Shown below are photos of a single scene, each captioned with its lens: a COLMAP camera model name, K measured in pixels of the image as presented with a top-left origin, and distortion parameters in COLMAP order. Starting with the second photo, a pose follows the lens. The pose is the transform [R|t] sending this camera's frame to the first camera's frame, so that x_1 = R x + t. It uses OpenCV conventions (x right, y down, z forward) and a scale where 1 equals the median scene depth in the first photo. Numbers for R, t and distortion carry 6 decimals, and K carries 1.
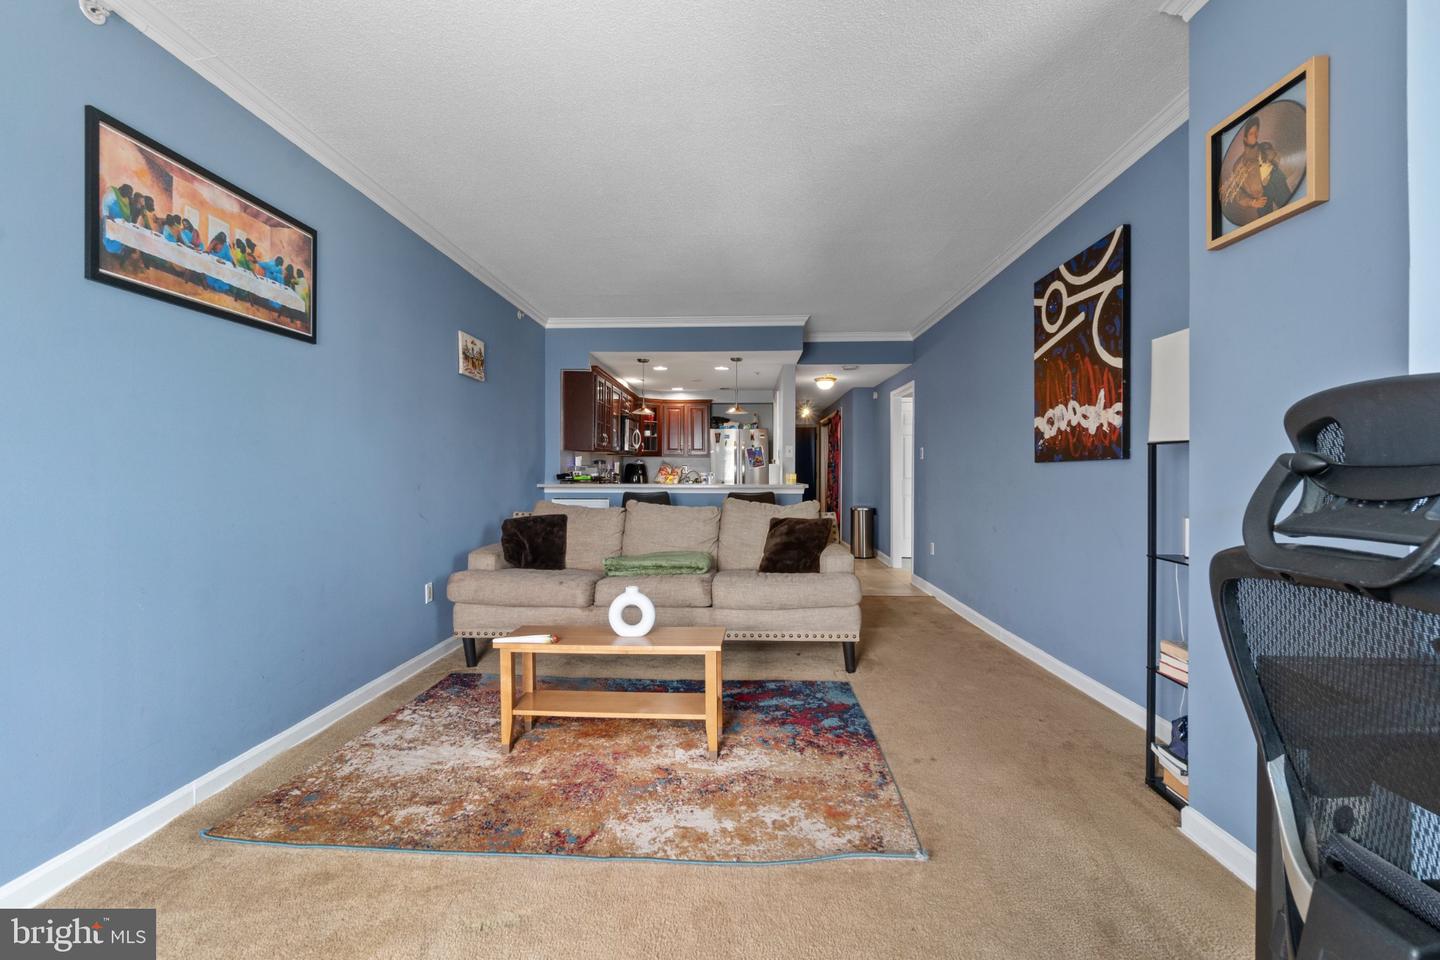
lens RADIAL K [[624.7, 0, 710.8], [0, 624.7, 470.5], [0, 0, 1]] dist [-0.002585, -0.001301]
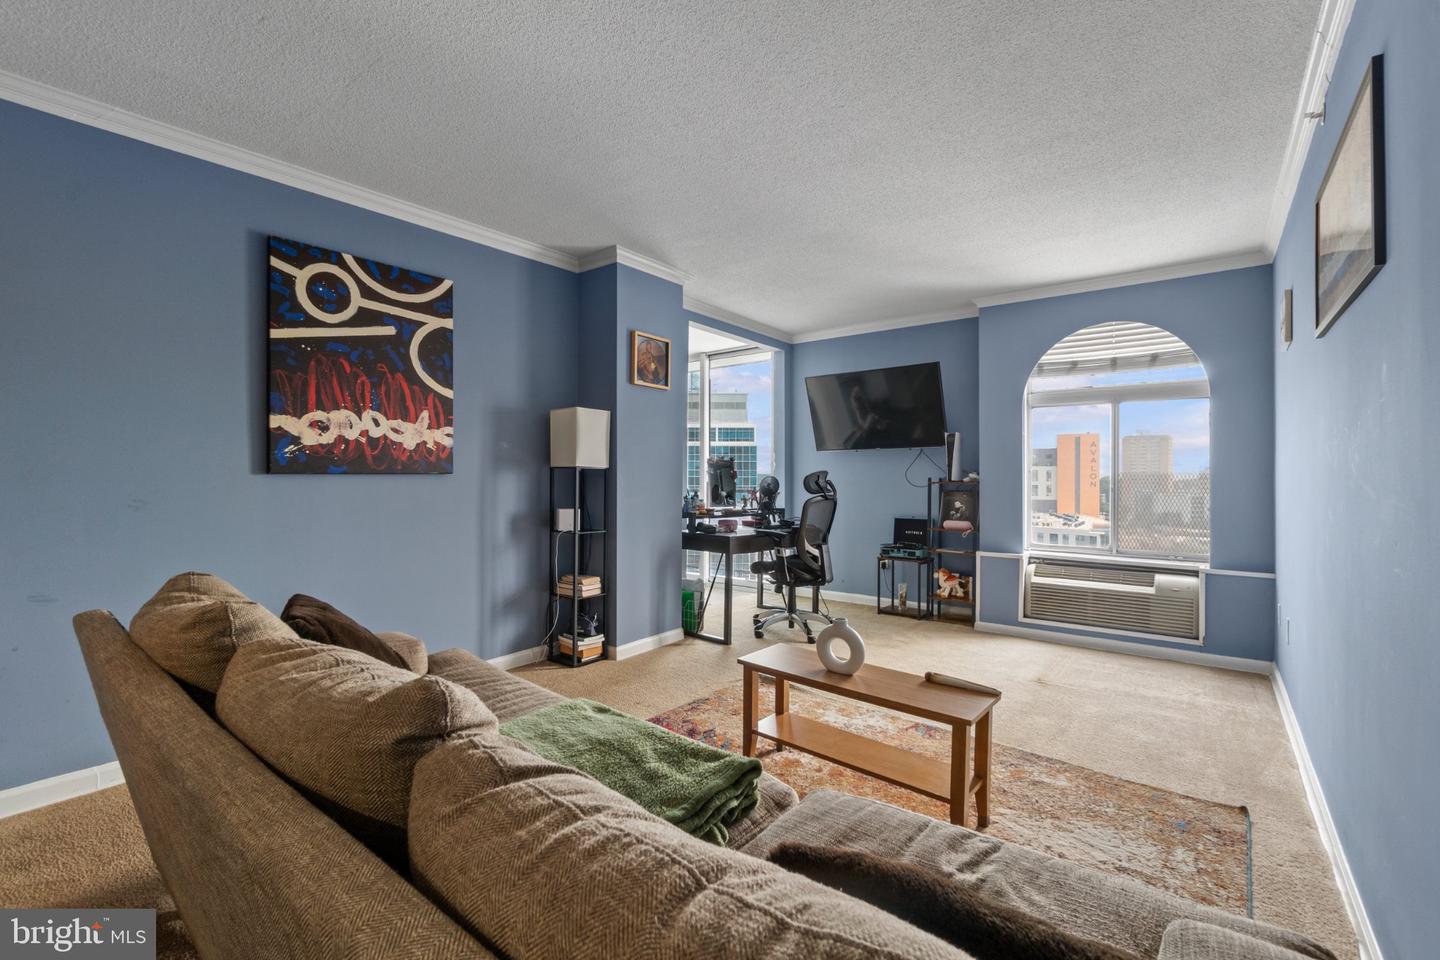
lens RADIAL K [[624.7, 0, 716.1], [0, 624.7, 477.4], [0, 0, 1]] dist [-0.002585, -0.001301]
pose [[-0.819745, -0.005404, 0.572703, -0.433059], [-0.005641, 0.999983, 0.001362, -0.015396], [-0.572701, -0.002114, -0.819762, 1.611042]]
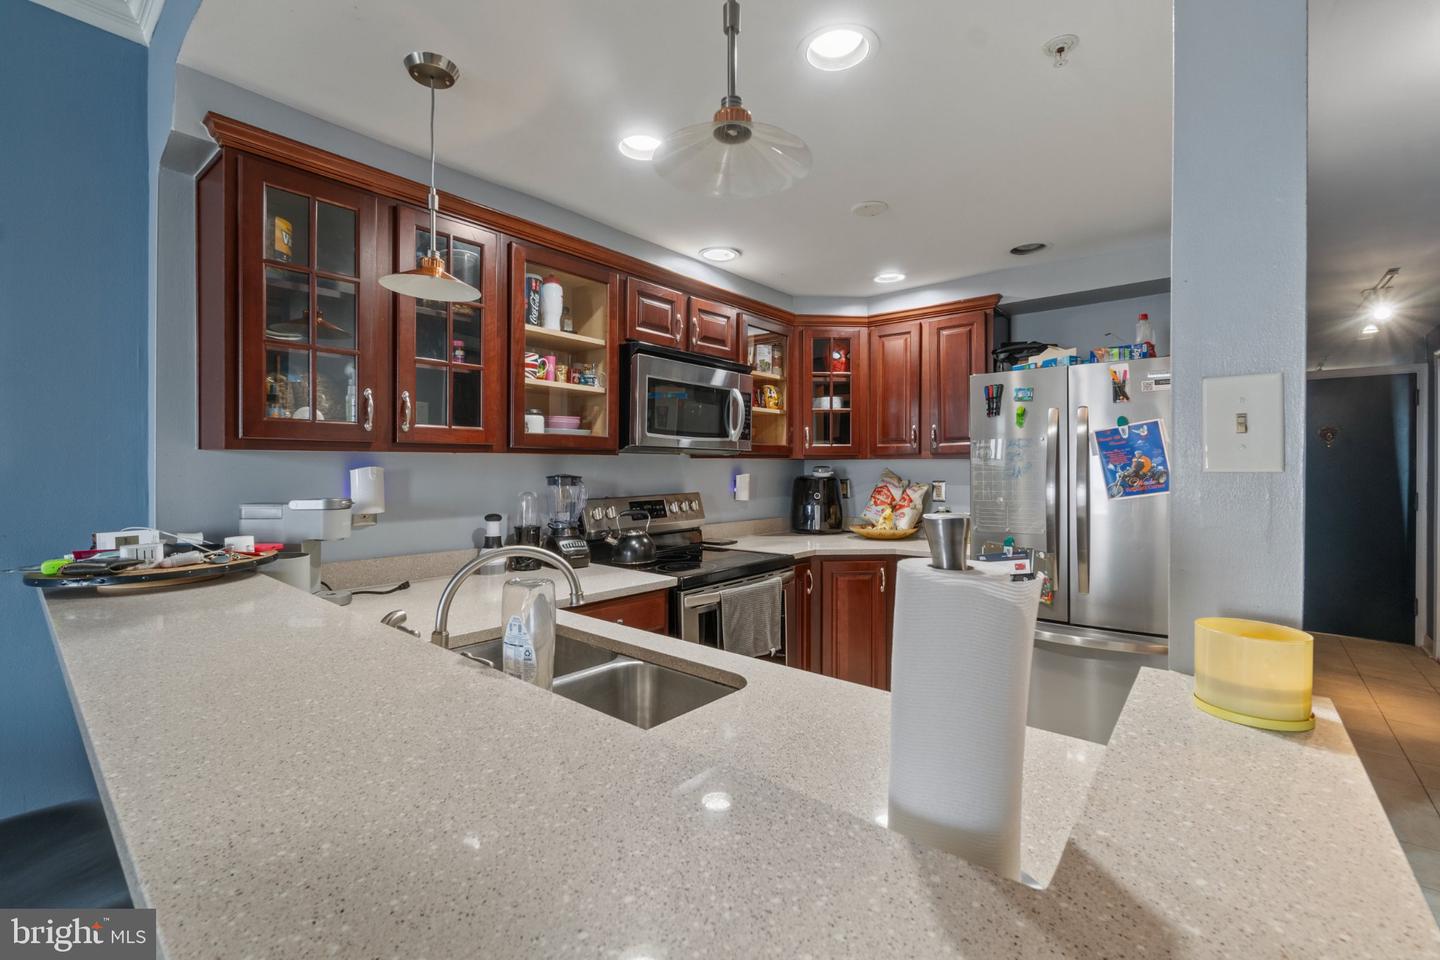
lens RADIAL K [[624.7, 0, 713.3], [0, 624.7, 470.4], [0, 0, 1]] dist [-0.002585, -0.001301]
pose [[0.794053, 0.003582, -0.607838, 0.255126], [-0.002178, 0.999993, 0.003047, -0.047147], [0.607844, -0.001096, 0.794055, 1.831228]]
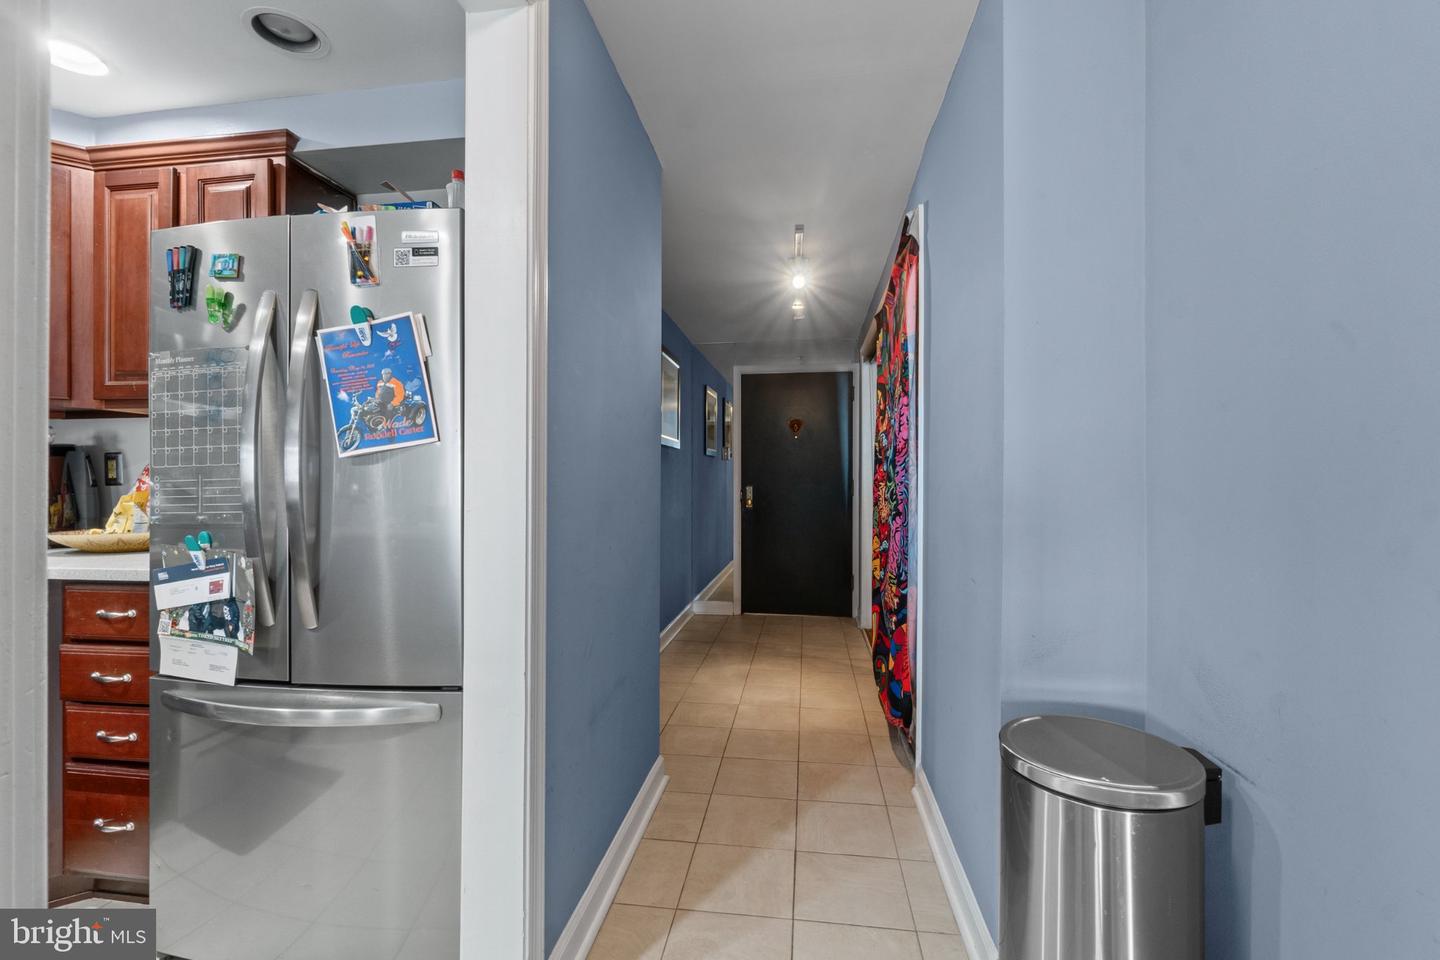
lens RADIAL K [[624.7, 0, 720.8], [0, 624.7, 481.9], [0, 0, 1]] dist [-0.002585, -0.001301]
pose [[0.996334, 0.001183, -0.085537, 0.478200], [-0.001008, 0.999997, 0.002082, 0.008963], [0.085540, -0.001988, 0.996333, 2.348708]]
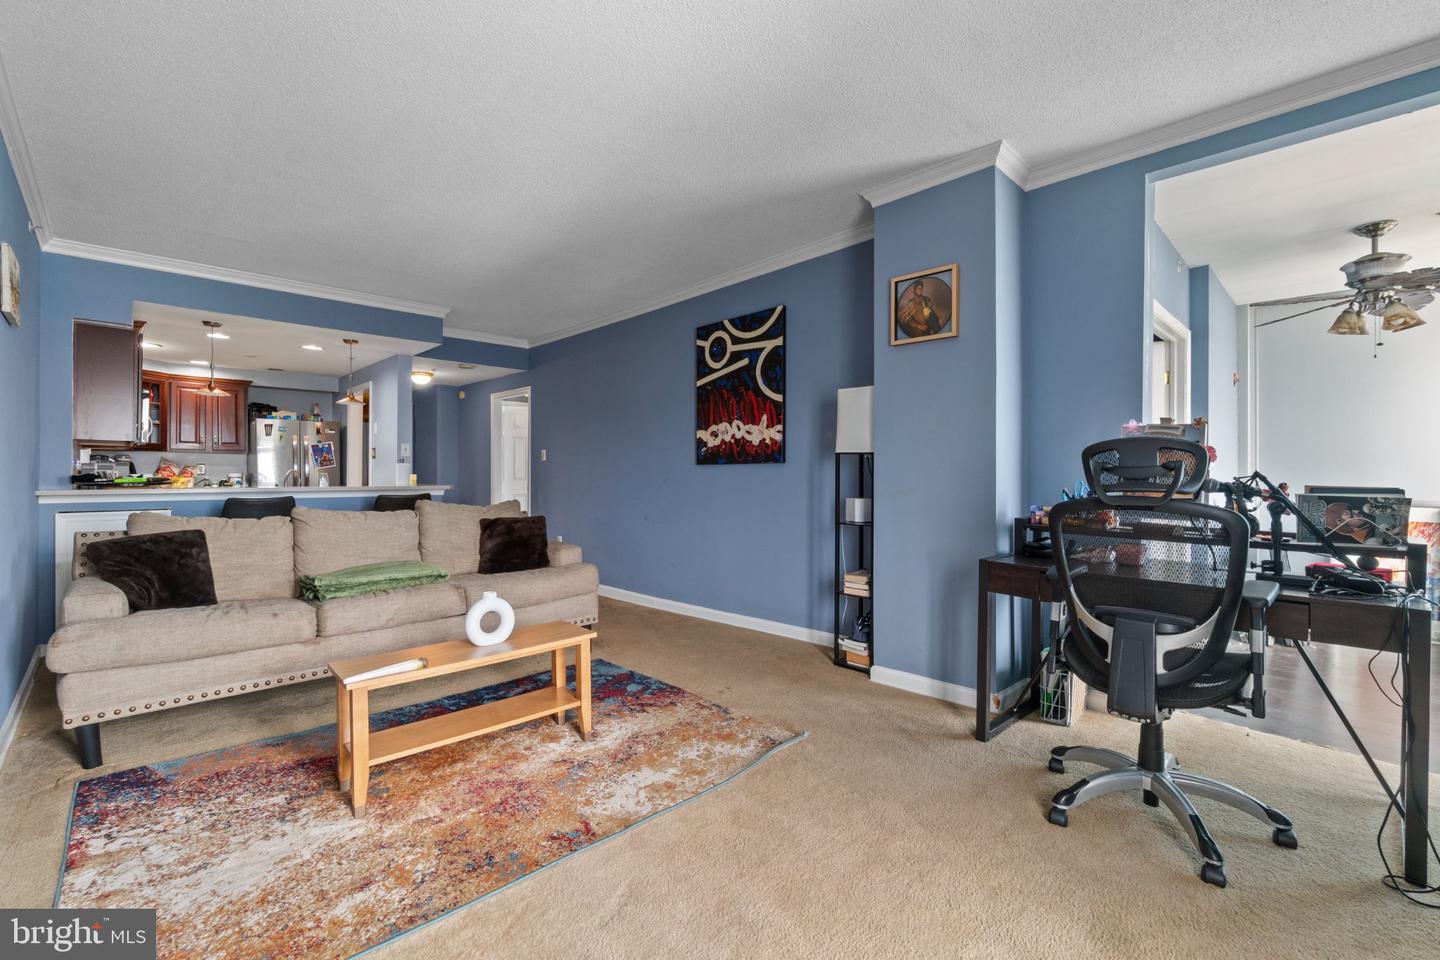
lens RADIAL K [[624.7, 0, 714.8], [0, 624.7, 474.7], [0, 0, 1]] dist [-0.002585, -0.001301]
pose [[0.682712, -0.001860, 0.730685, -0.510008], [-0.001250, 0.999992, 0.003713, 0.004228], [-0.730687, -0.003448, 0.682704, 0.094590]]
